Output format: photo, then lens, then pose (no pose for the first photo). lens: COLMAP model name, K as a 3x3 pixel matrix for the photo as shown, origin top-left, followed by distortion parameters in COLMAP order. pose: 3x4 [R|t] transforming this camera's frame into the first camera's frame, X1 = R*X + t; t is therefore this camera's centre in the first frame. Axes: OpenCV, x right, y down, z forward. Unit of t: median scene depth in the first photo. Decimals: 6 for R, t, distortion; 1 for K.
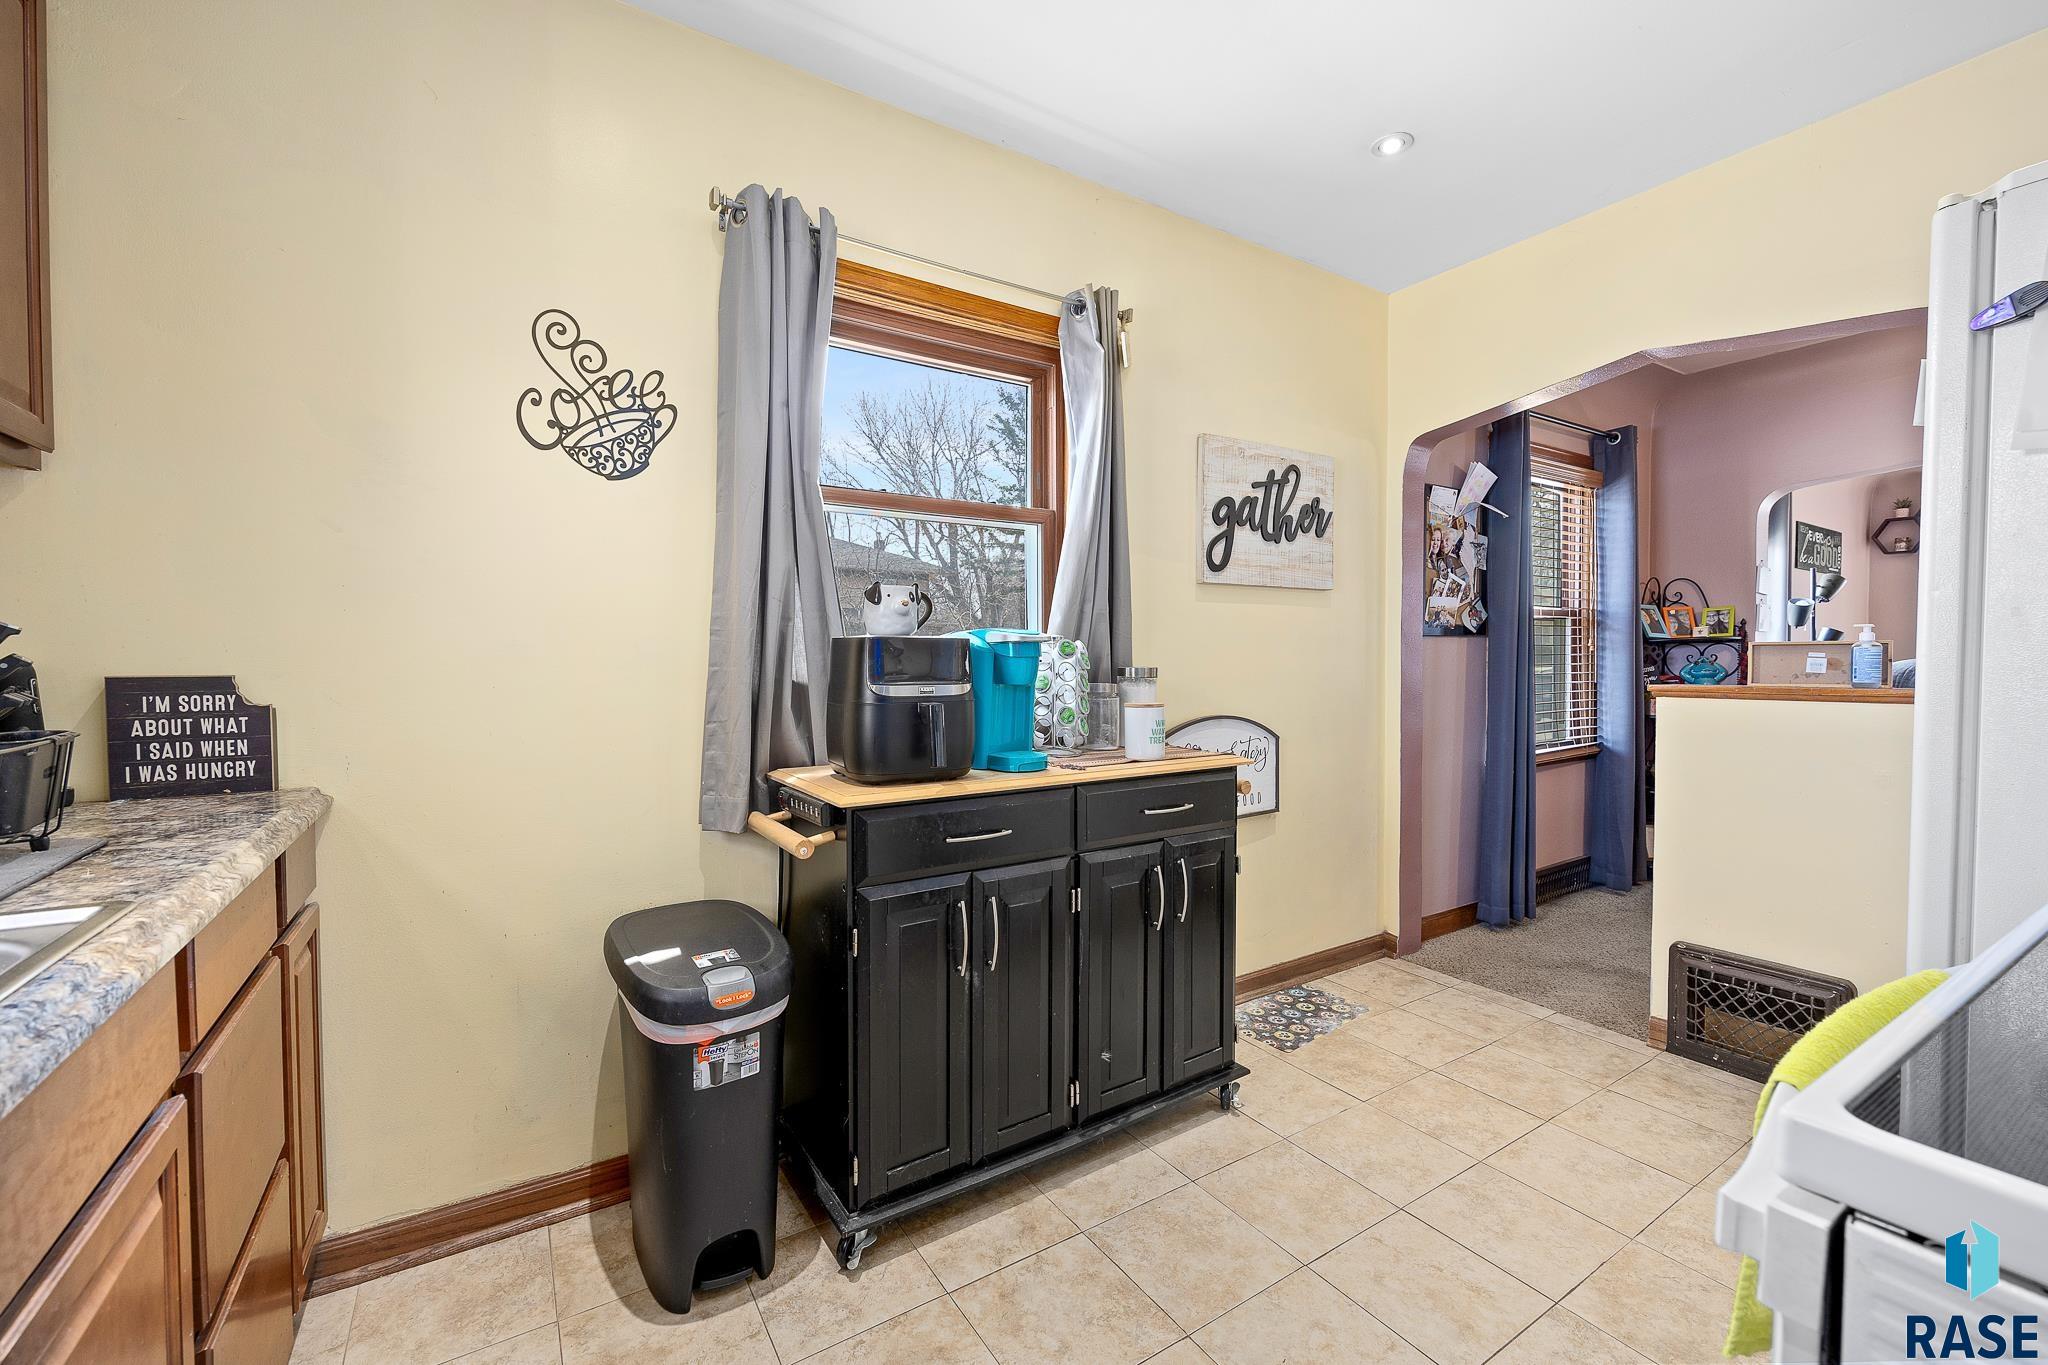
lens RADIAL K [[833.8, 0, 1016.1], [0, 833.8, 678.3], [0, 0, 1]] dist [-0.001316, -0.000150]
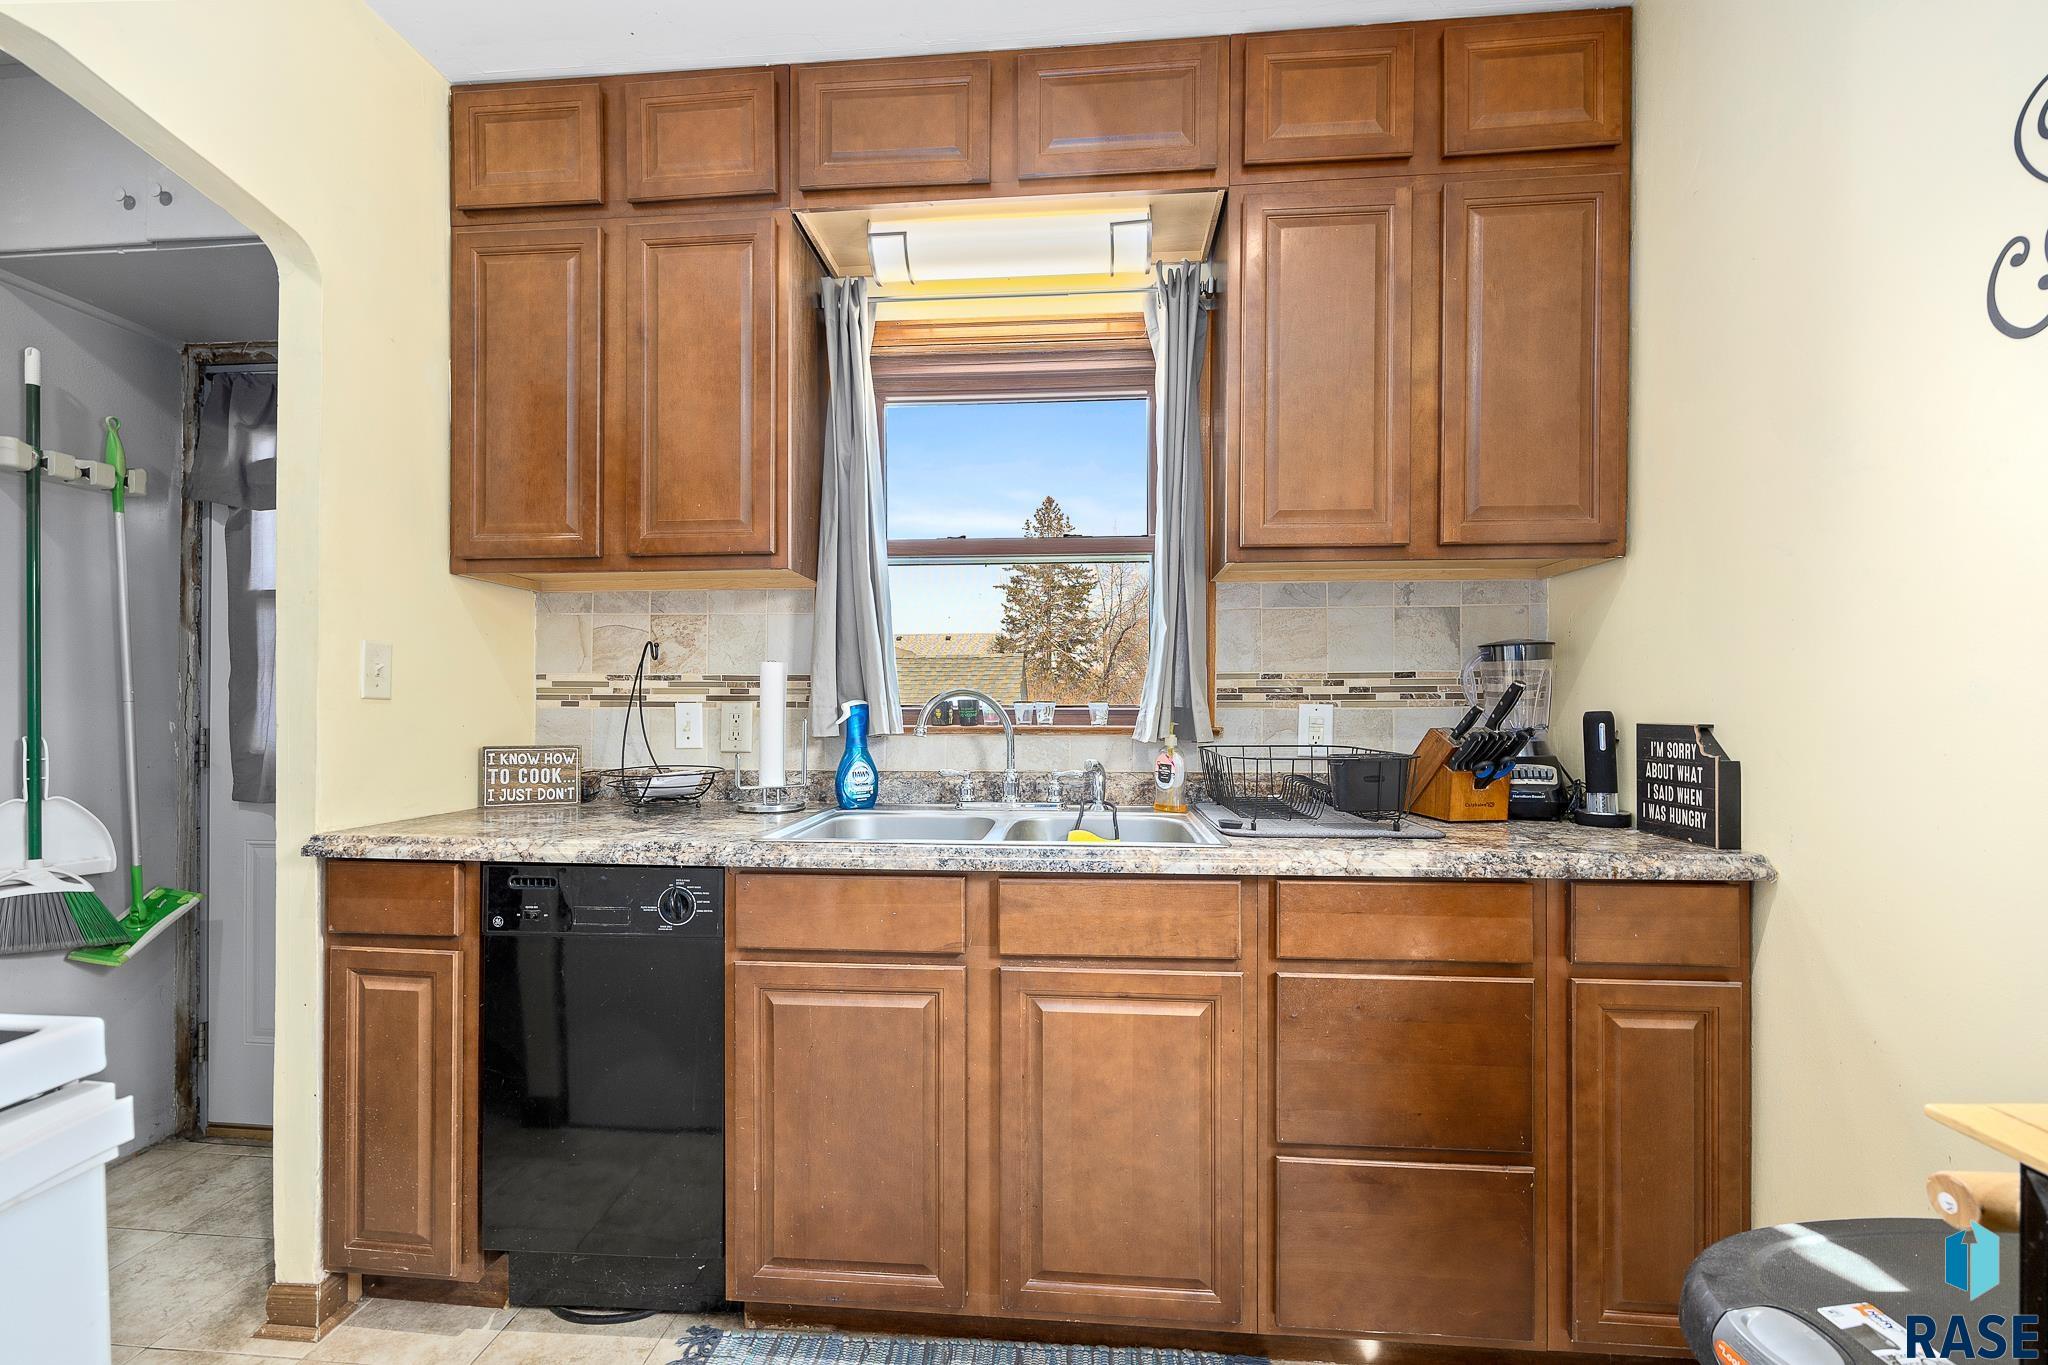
lens RADIAL K [[848.5, 0, 1015.9], [0, 848.5, 699.3], [0, 0, 1]] dist [-0.003853, -0.000328]
pose [[-0.601769, -0.002346, -0.798667, 0.178509], [-0.017104, 0.999804, 0.009951, -0.015116], [0.798487, 0.019648, -0.601692, 0.486753]]
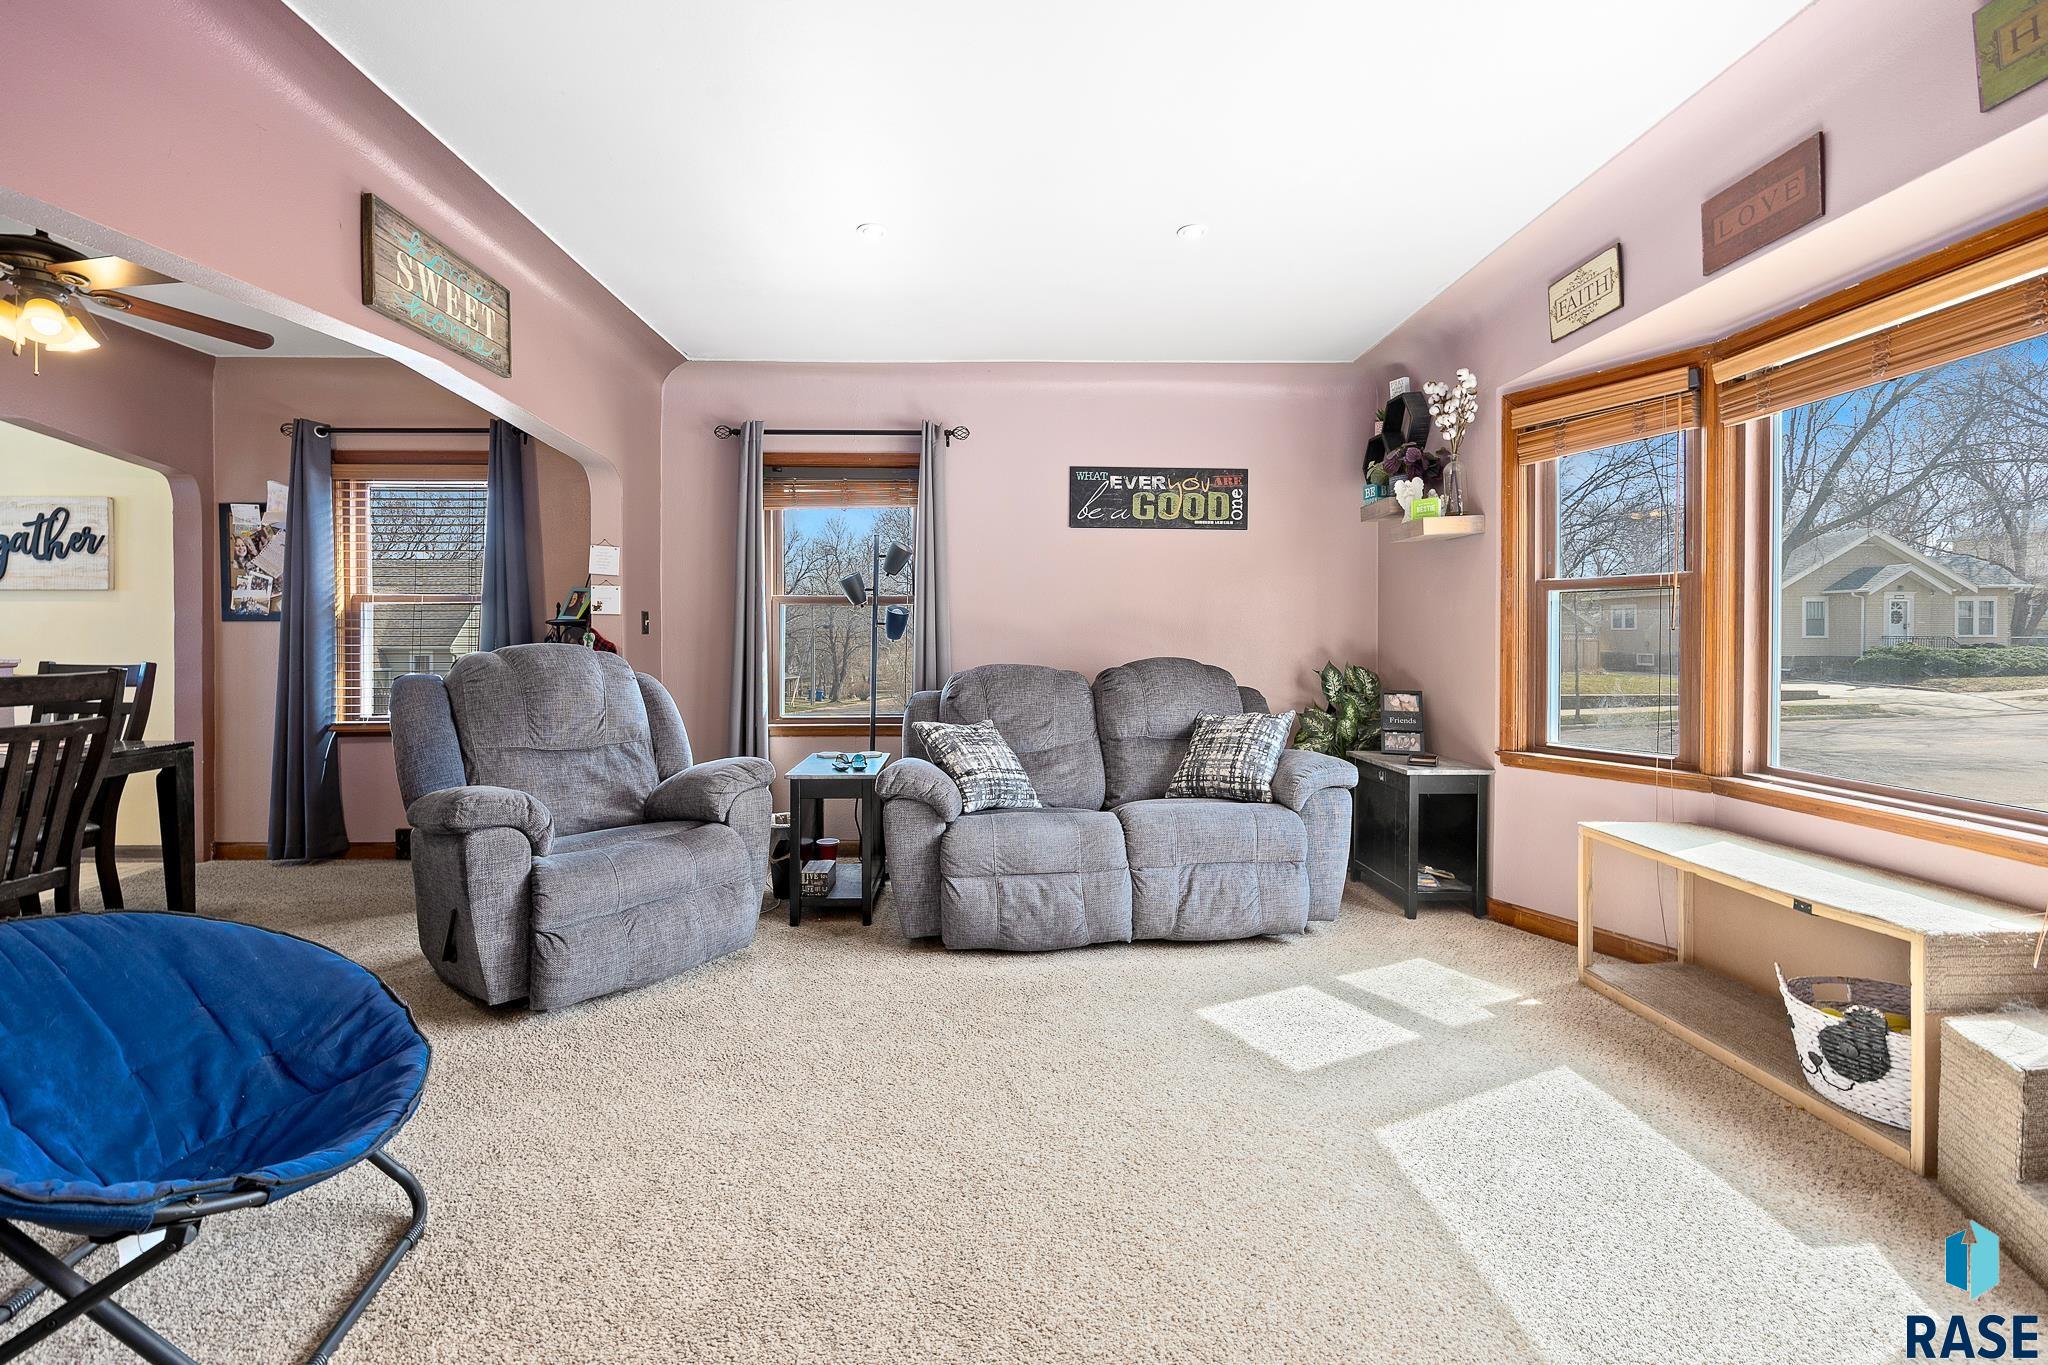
lens RADIAL K [[856.6, 0, 1018.4], [0, 856.6, 643.6], [0, 0, 1]] dist [-0.002106, -0.000248]
pose [[0.860202, 0.011218, -0.509829, 2.639876], [-0.017338, 0.999823, -0.007255, -0.032291], [0.509658, 0.015080, 0.860245, 0.577160]]
